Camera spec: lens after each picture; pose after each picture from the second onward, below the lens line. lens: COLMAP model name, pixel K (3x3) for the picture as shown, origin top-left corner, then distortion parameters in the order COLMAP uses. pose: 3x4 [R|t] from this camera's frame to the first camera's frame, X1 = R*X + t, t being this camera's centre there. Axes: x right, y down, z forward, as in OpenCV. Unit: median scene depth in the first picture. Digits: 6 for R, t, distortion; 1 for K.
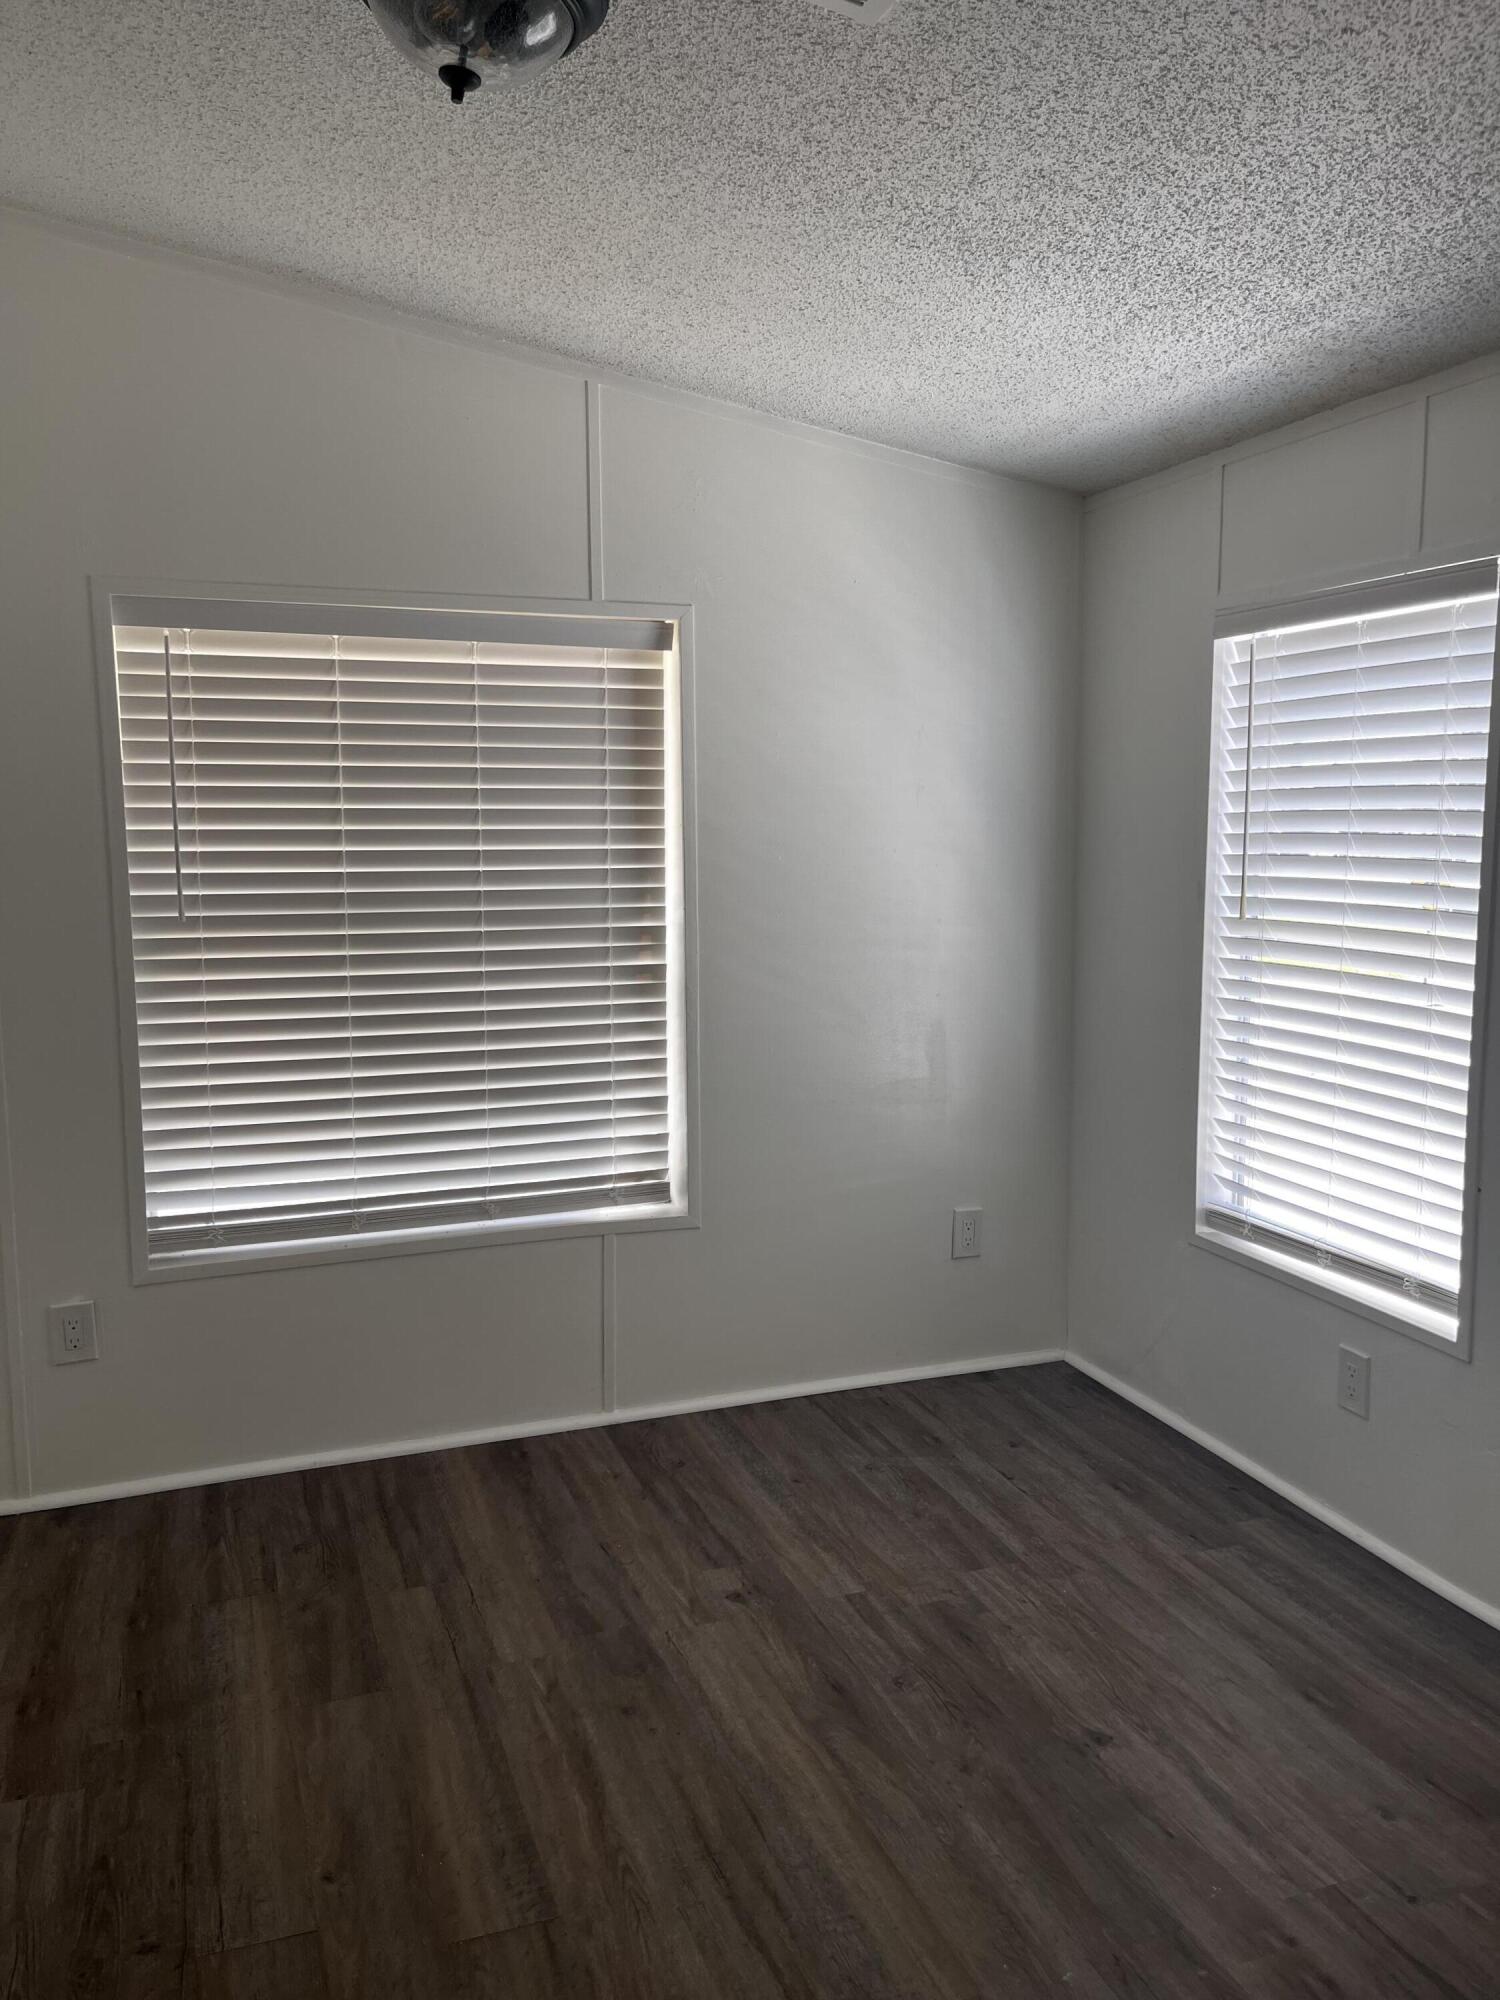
lens RADIAL K [[1529.1, 0, 761.3], [0, 1529.1, 1004.3], [0, 0, 1]] dist [0.061314, -0.081907]
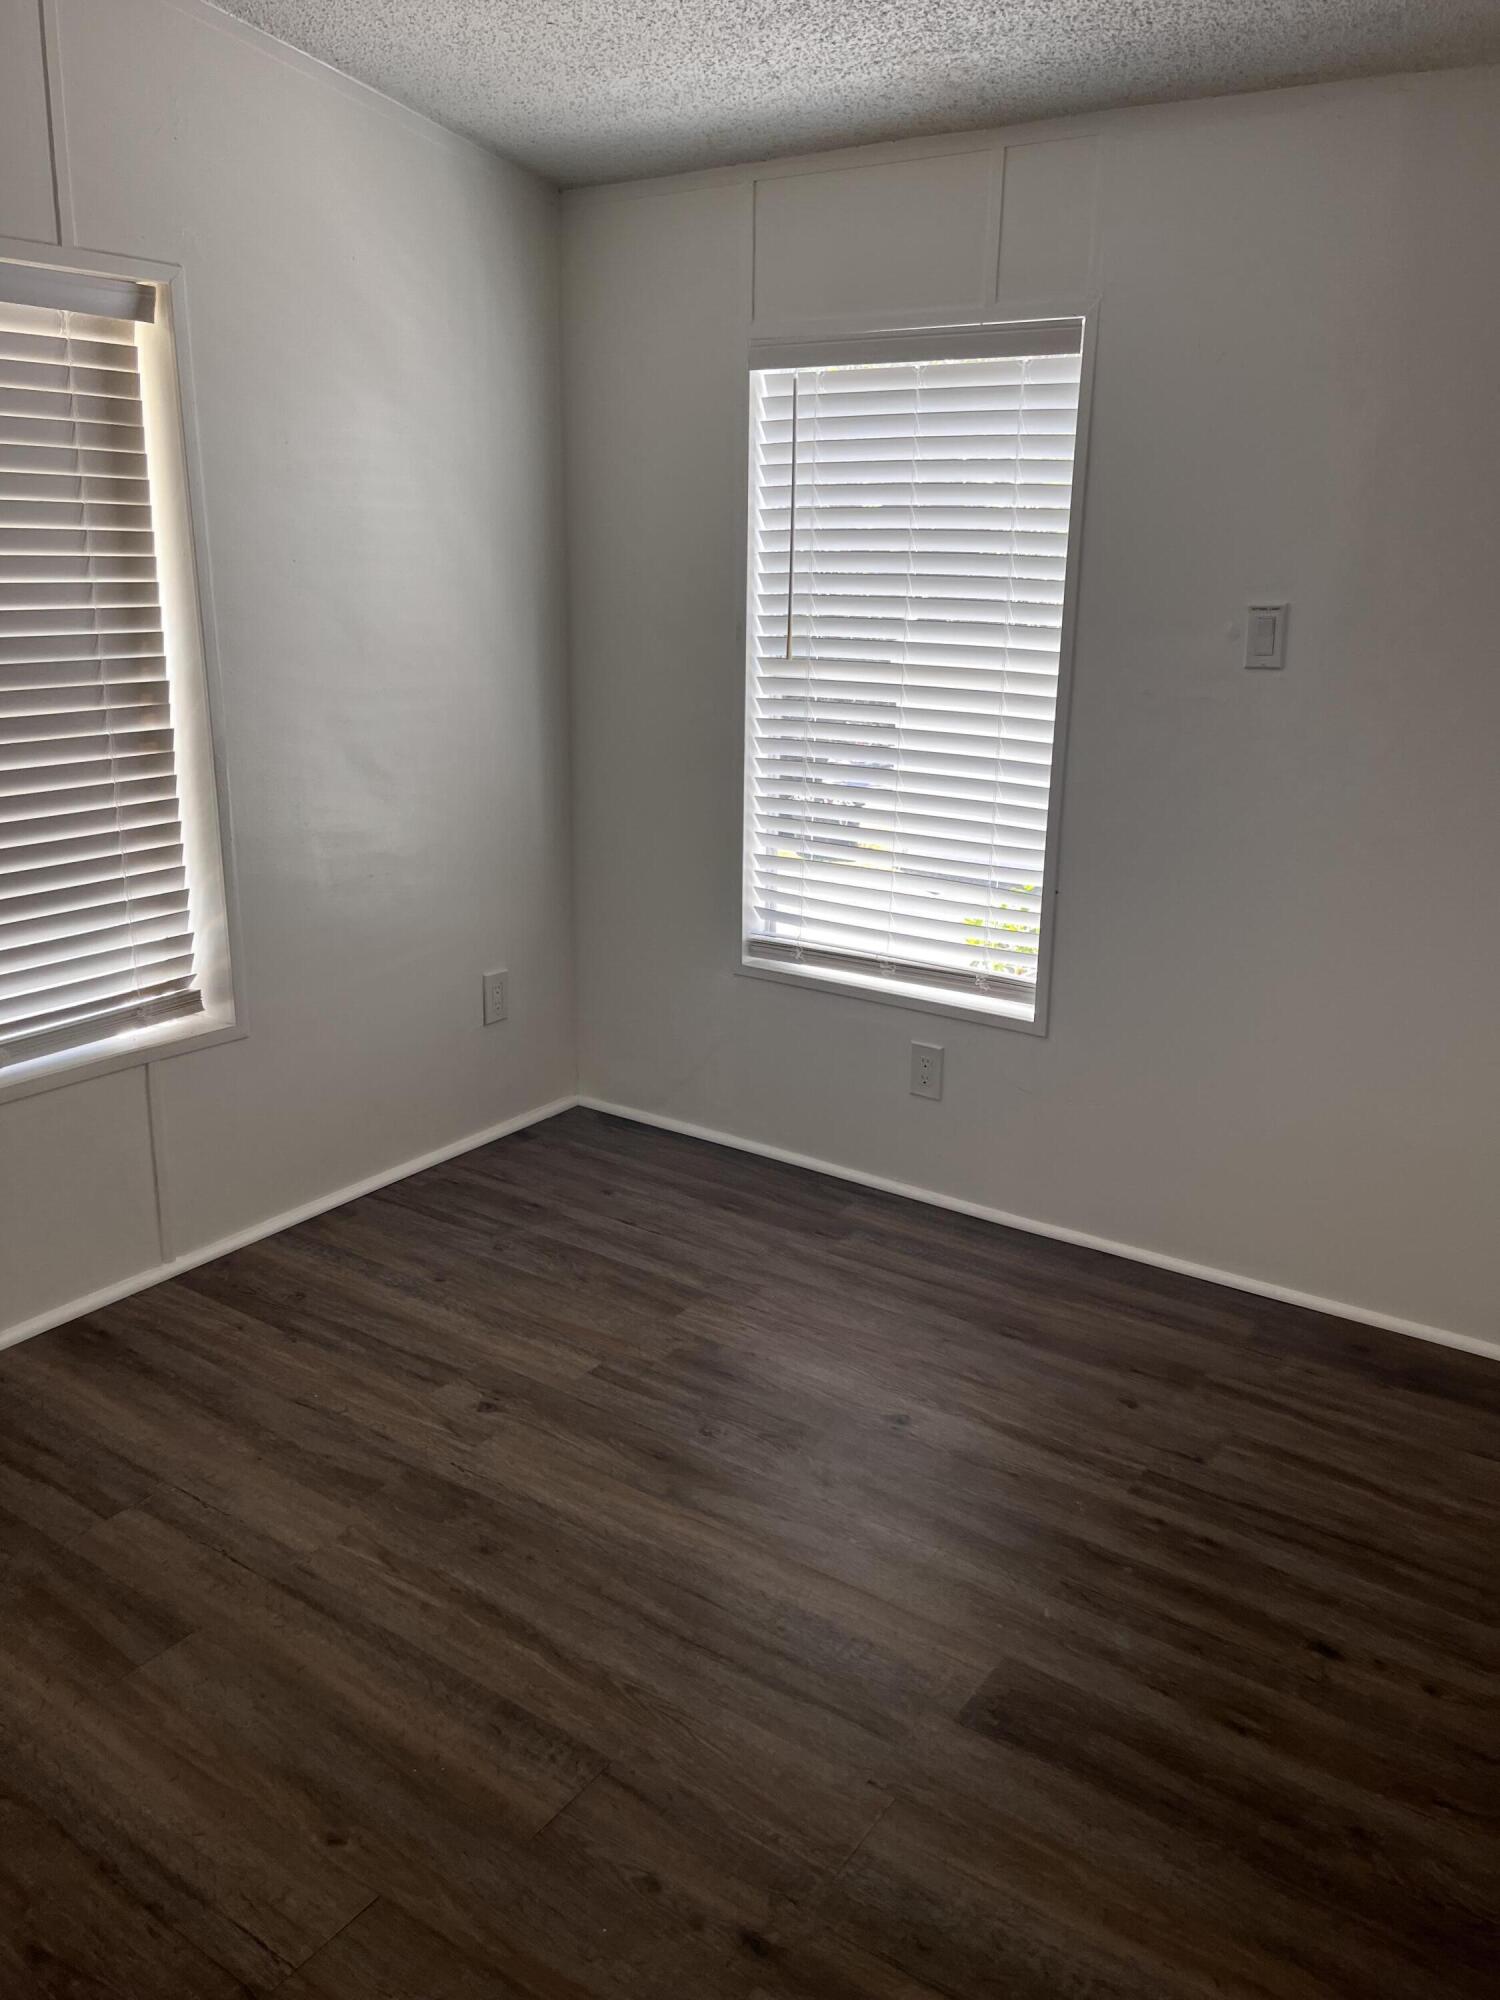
lens RADIAL K [[1529.1, 0, 758.6], [0, 1529.1, 998.7], [0, 0, 1]] dist [0.061314, -0.081907]
pose [[0.816034, -0.148335, 0.558646, -0.333399], [0.051127, 0.981245, 0.185863, -0.025137], [-0.575739, -0.123109, 0.808313, 0.154965]]
